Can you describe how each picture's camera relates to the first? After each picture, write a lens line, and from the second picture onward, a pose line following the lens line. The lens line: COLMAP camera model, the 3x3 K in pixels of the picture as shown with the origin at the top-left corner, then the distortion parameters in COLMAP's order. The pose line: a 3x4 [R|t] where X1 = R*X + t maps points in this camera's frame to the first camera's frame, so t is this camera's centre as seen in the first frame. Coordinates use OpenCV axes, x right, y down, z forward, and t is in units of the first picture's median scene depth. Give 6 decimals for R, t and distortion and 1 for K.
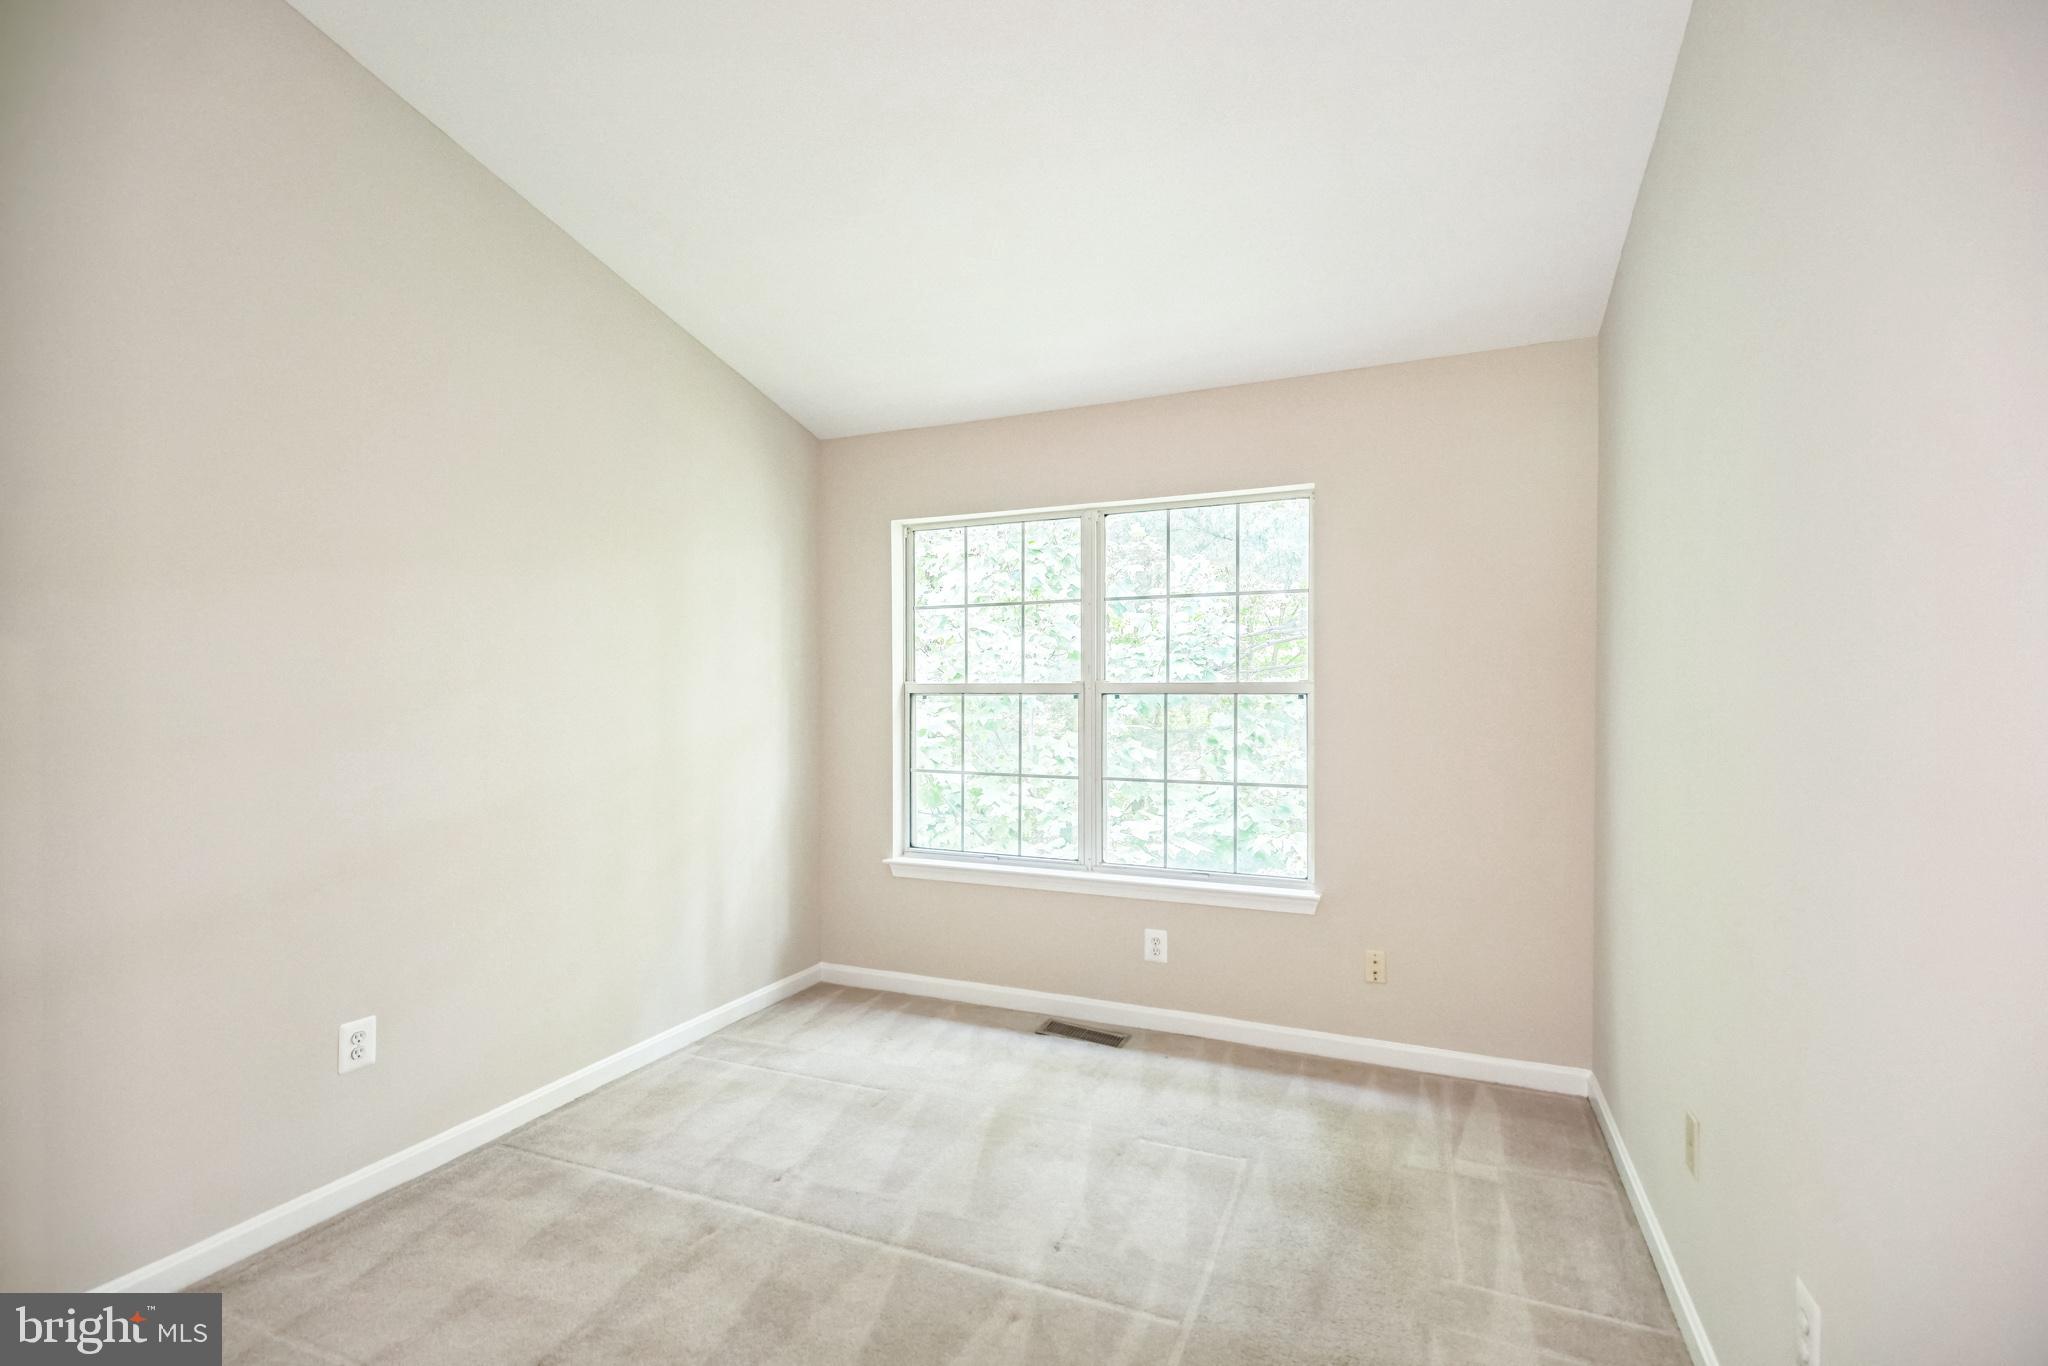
lens RADIAL K [[926.6, 0, 1023.7], [0, 926.6, 677.5], [0, 0, 1]] dist [0.003885, -0.000037]
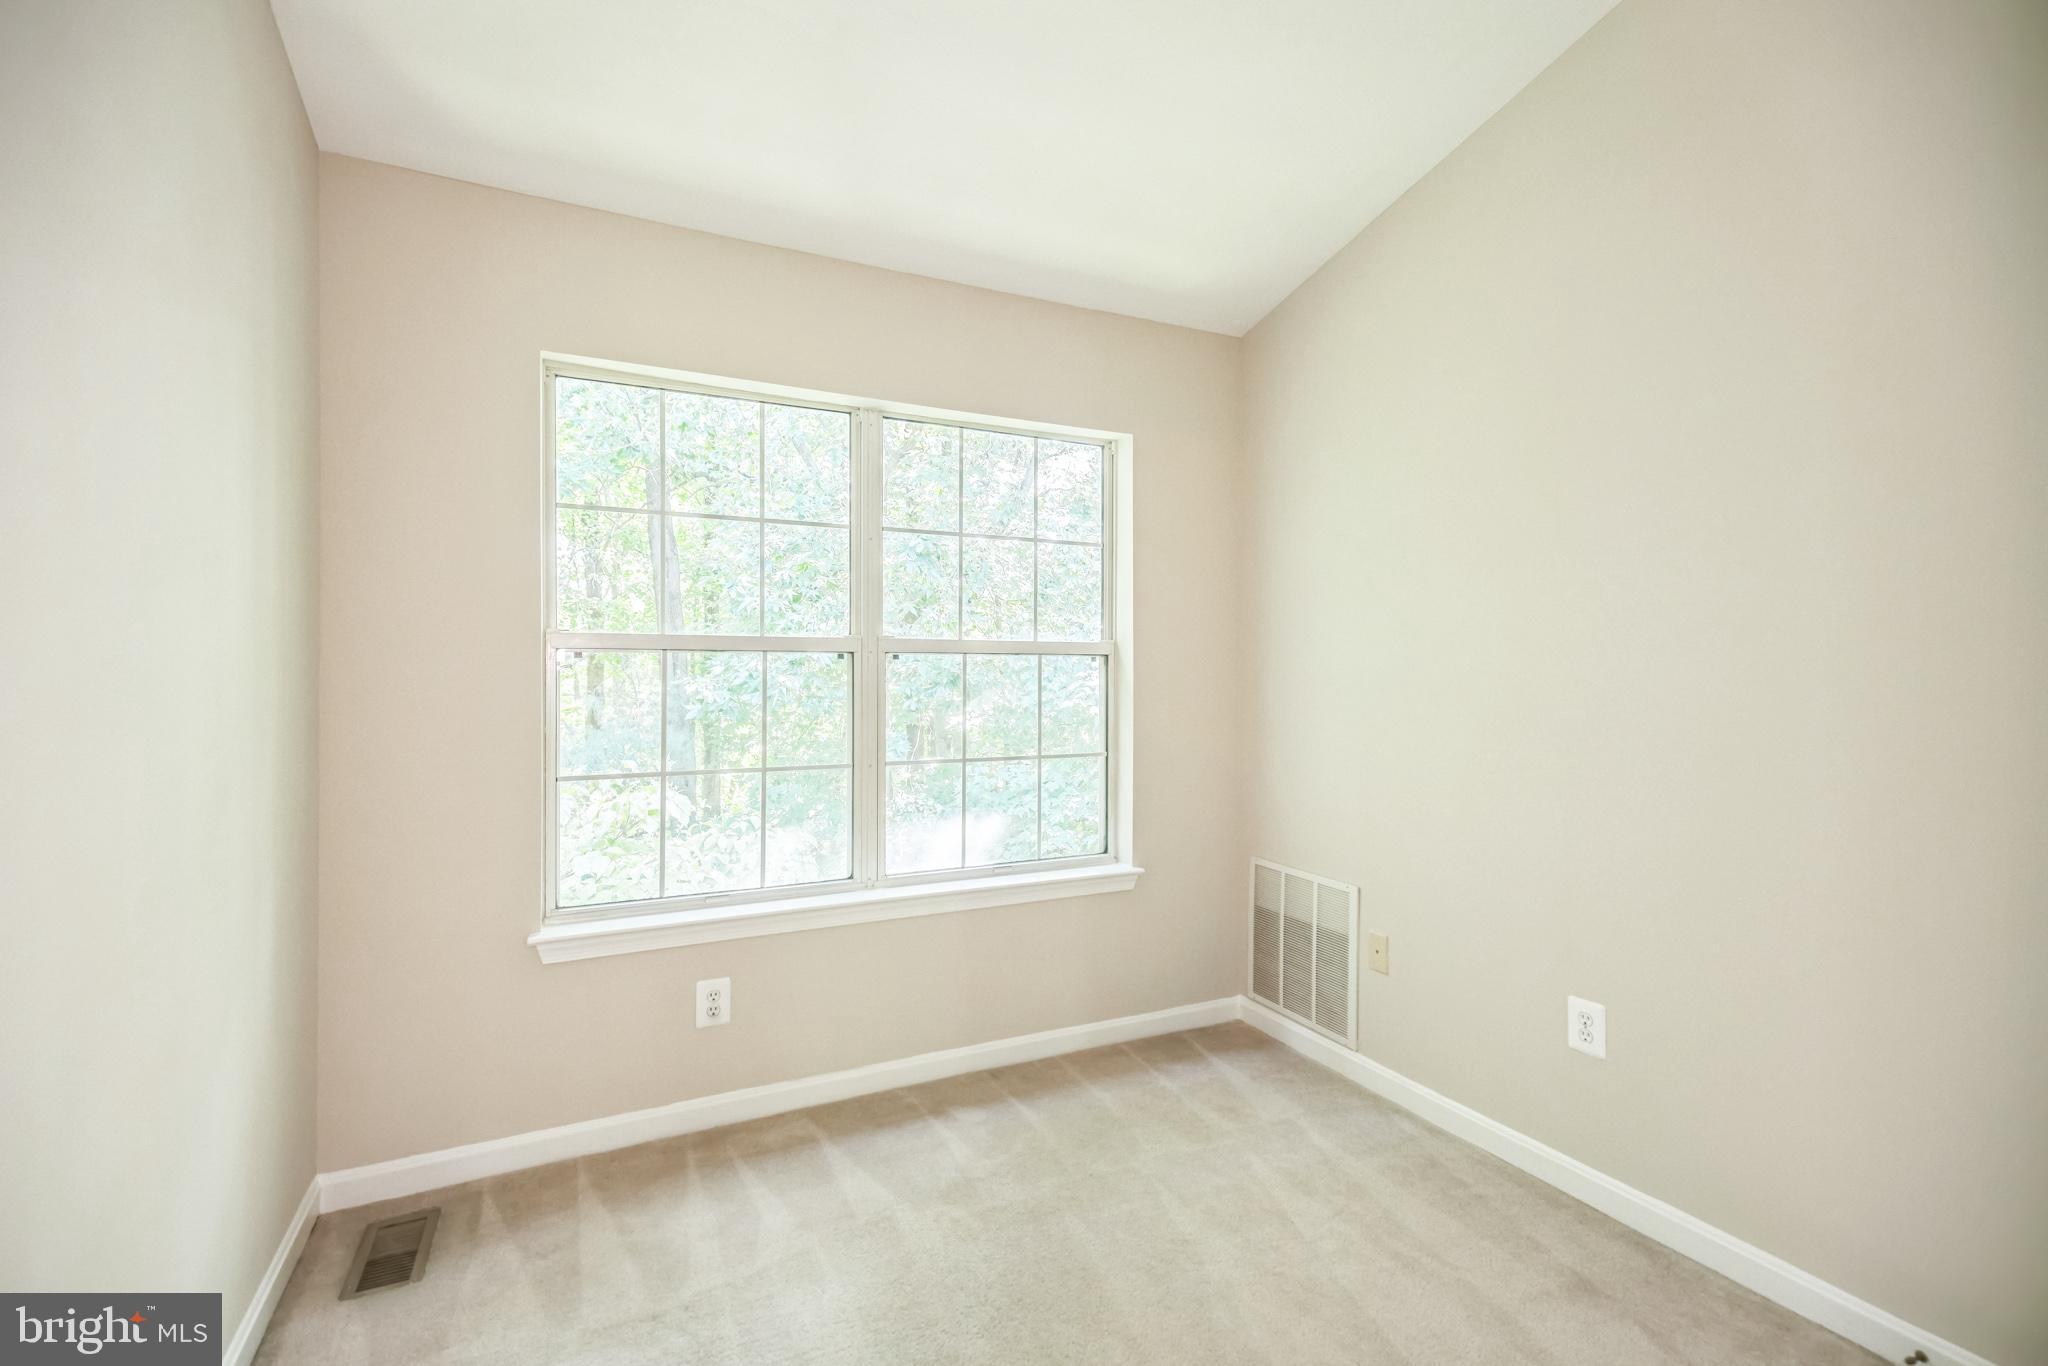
lens RADIAL K [[926.6, 0, 1023.7], [0, 926.6, 677.5], [0, 0, 1]] dist [0.003885, -0.000037]
pose [[0.634276, -0.008213, 0.773063, -0.428141], [-0.018531, 0.999495, 0.025823, 0.014962], [-0.772885, -0.030705, 0.633803, 0.429955]]
